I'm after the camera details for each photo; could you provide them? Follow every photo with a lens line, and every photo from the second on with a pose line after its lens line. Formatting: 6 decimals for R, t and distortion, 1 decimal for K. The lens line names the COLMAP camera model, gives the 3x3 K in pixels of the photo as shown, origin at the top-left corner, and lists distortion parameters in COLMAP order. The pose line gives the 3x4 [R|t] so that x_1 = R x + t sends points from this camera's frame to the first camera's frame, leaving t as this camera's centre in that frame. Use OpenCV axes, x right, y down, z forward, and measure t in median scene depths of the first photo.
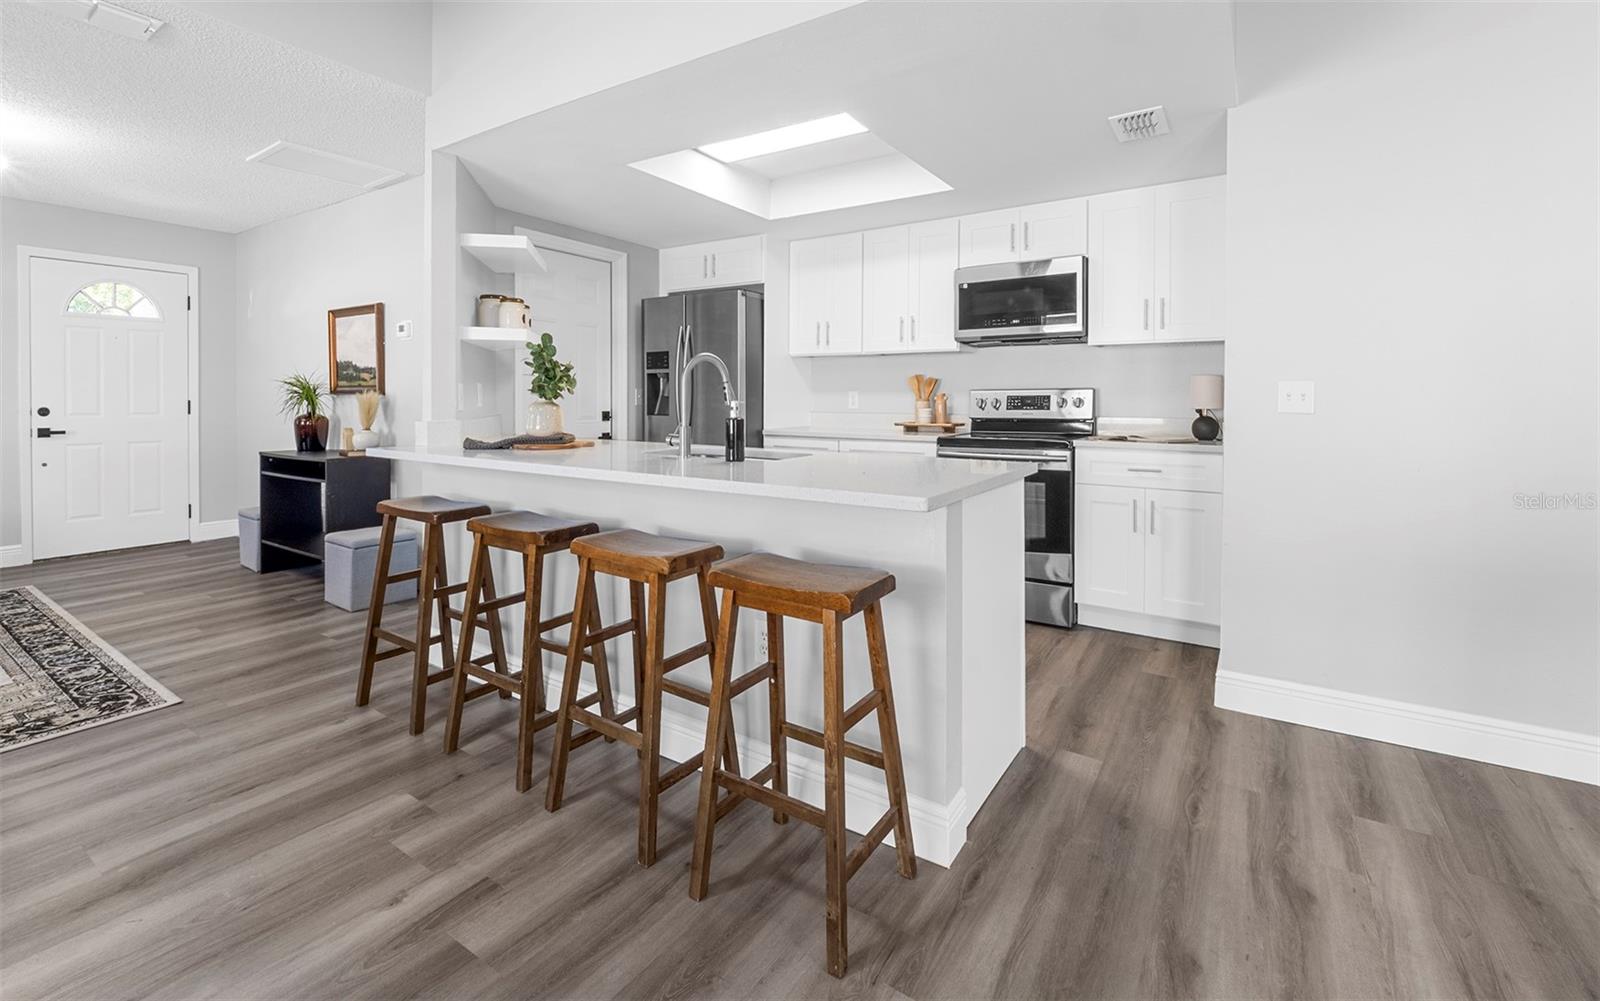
lens RADIAL K [[690.1, 0, 768.0], [0, 690.1, 406.3], [0, 0, 1]] dist [-0.001956, -0.002959]
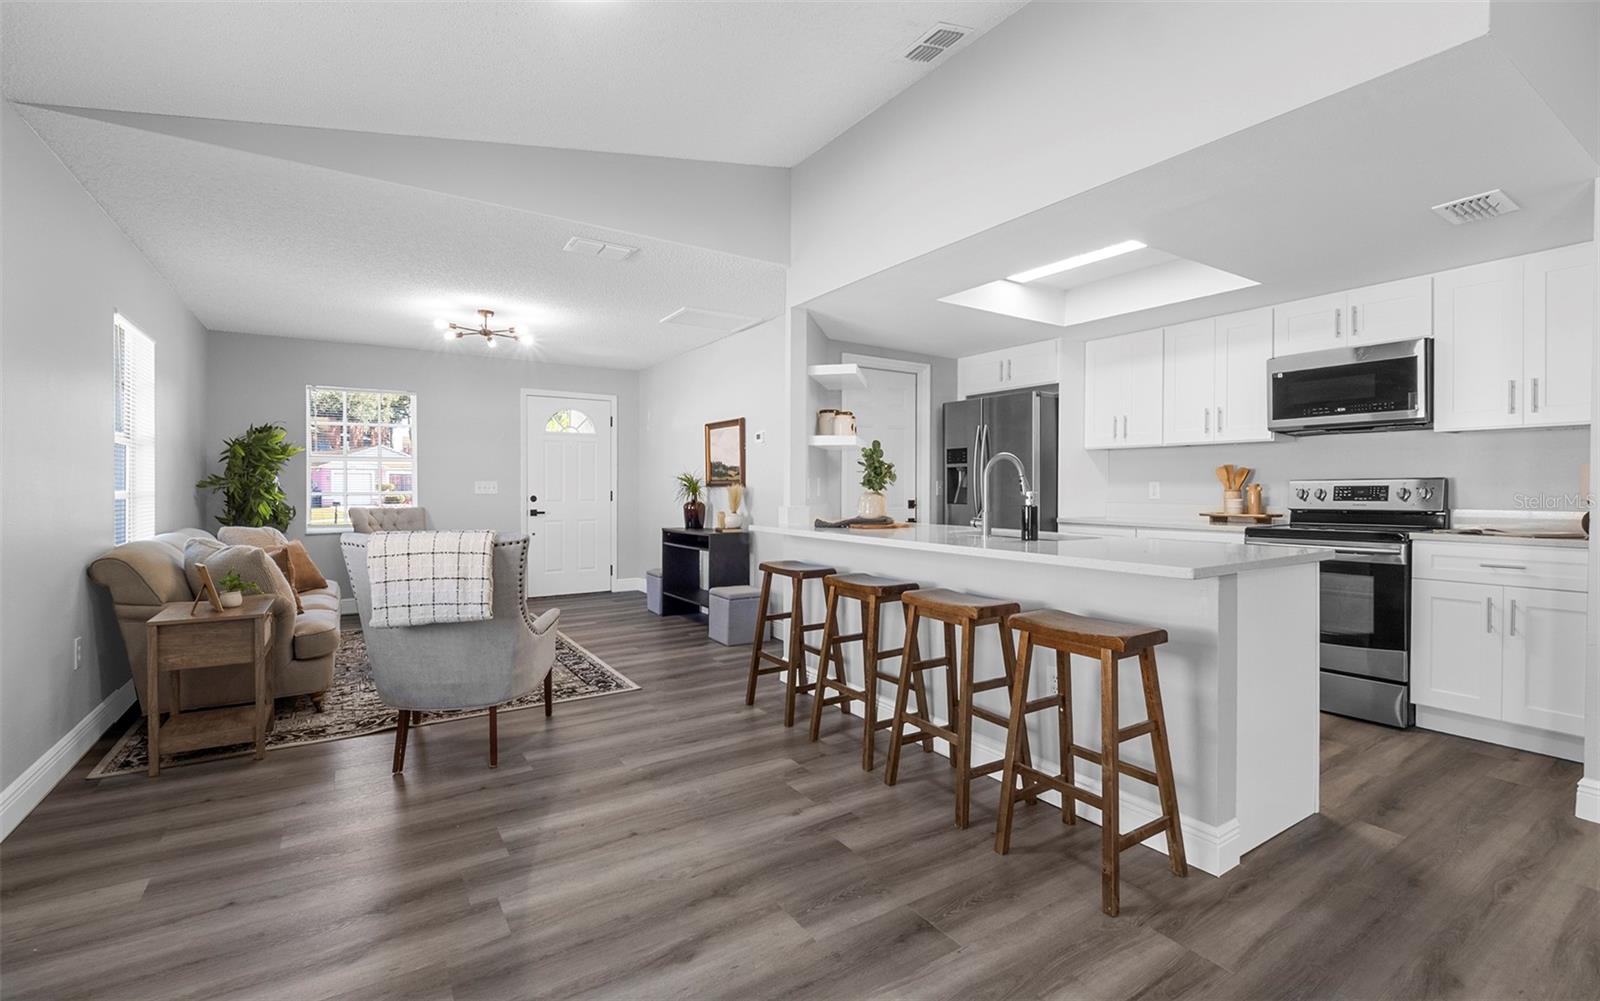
lens RADIAL K [[690.1, 0, 756.9], [0, 690.1, 491.7], [0, 0, 1]] dist [-0.001956, -0.002959]
pose [[0.911312, 0.000116, -0.411717, 0.010740], [-0.002659, 0.999981, -0.005605, 0.000121], [0.411709, 0.006203, 0.911294, -0.240514]]
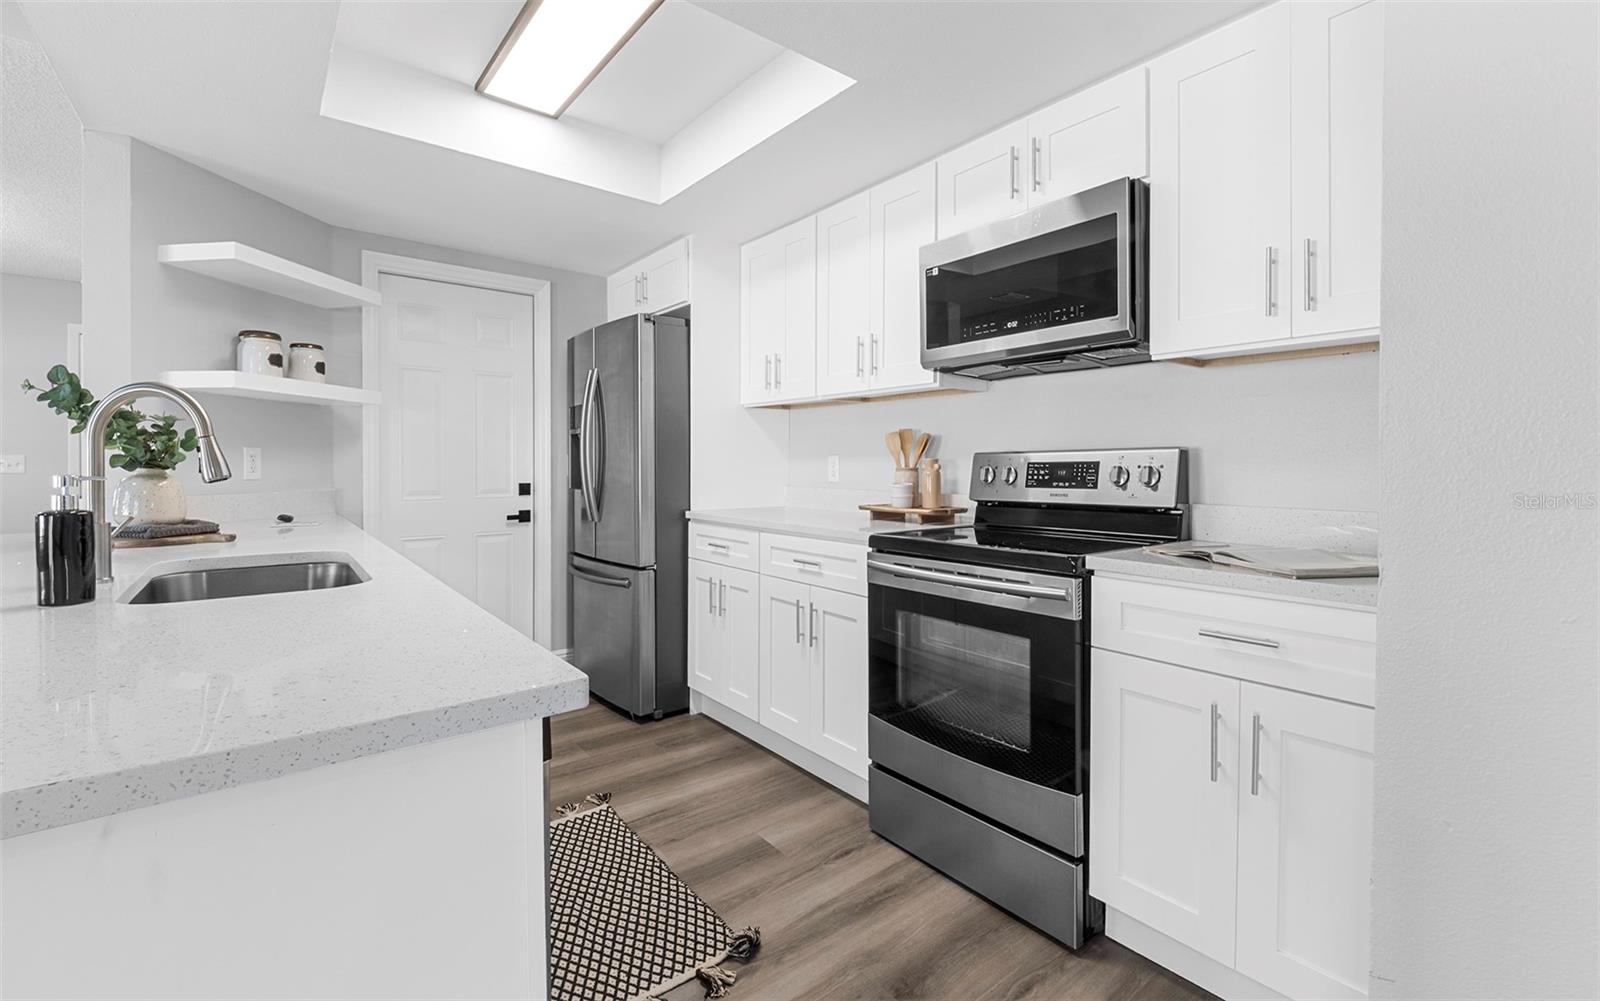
lens RADIAL K [[690.1, 0, 753.9], [0, 690.1, 464.1], [0, 0, 1]] dist [-0.001956, -0.002959]
pose [[0.944971, -0.001761, -0.327150, 0.381556], [-0.002121, 0.999932, -0.011508, -0.008293], [0.327148, 0.011569, 0.944902, 0.473042]]
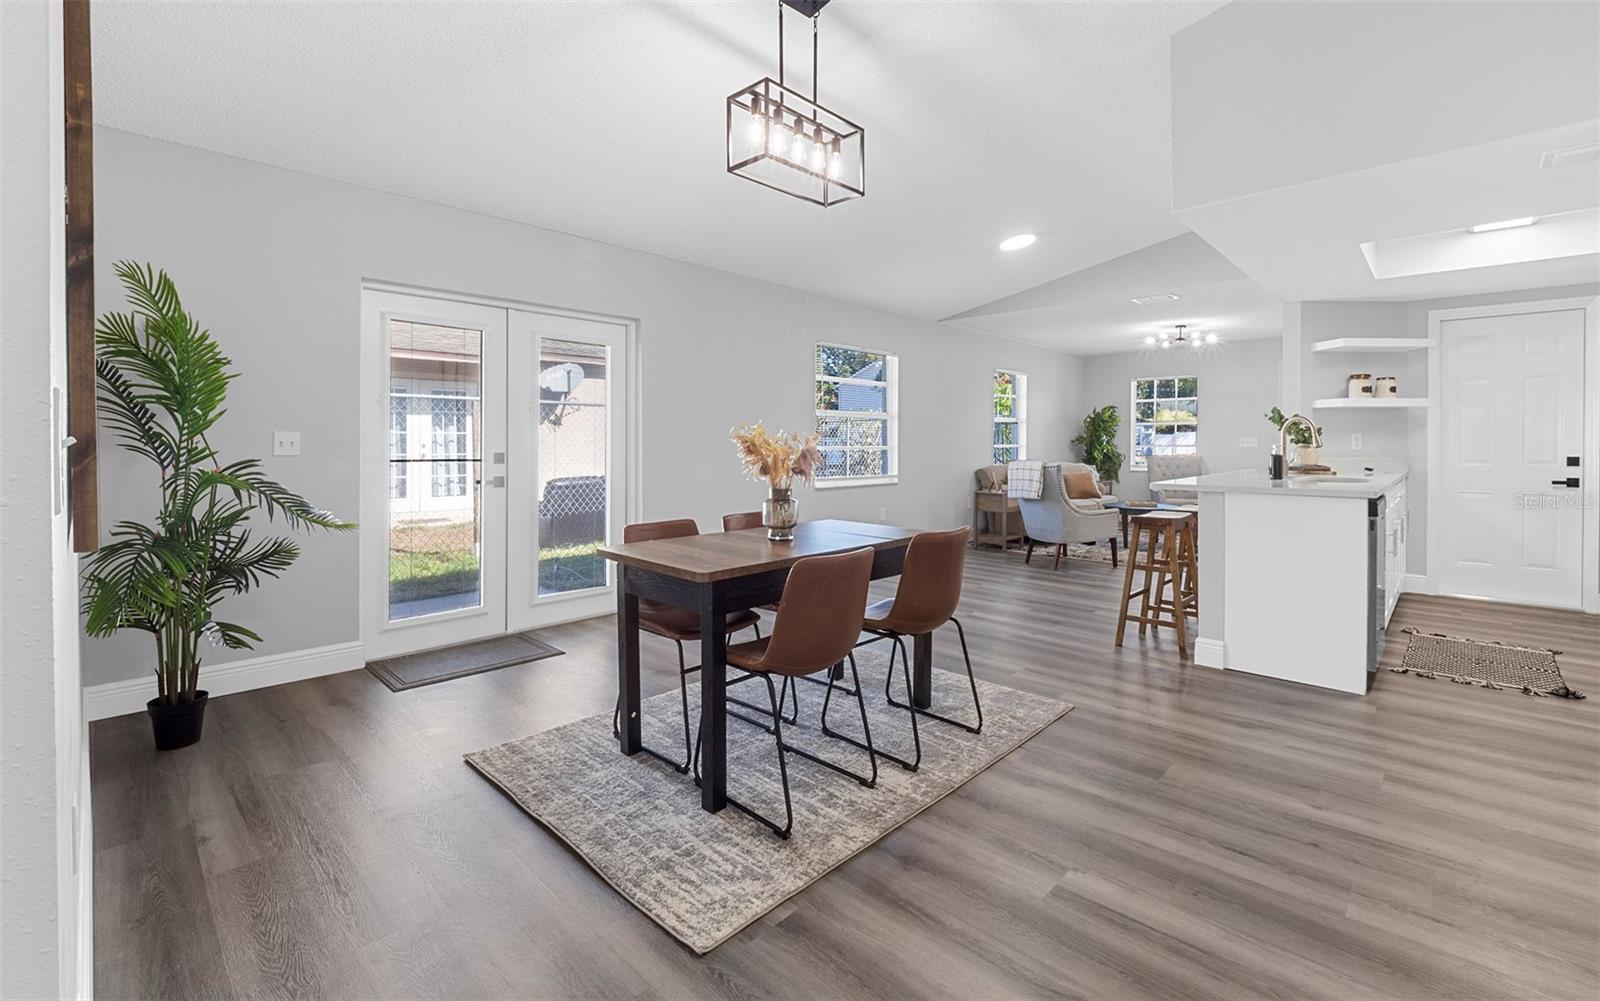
lens RADIAL K [[690.1, 0, 849.9], [0, 690.1, 450.0], [0, 0, 1]] dist [-0.001956, -0.002959]
pose [[-0.104096, 0.008057, -0.994535, 1.201596], [-0.011022, 0.999896, 0.009254, -0.000475], [0.994506, 0.011925, -0.103996, 0.077714]]
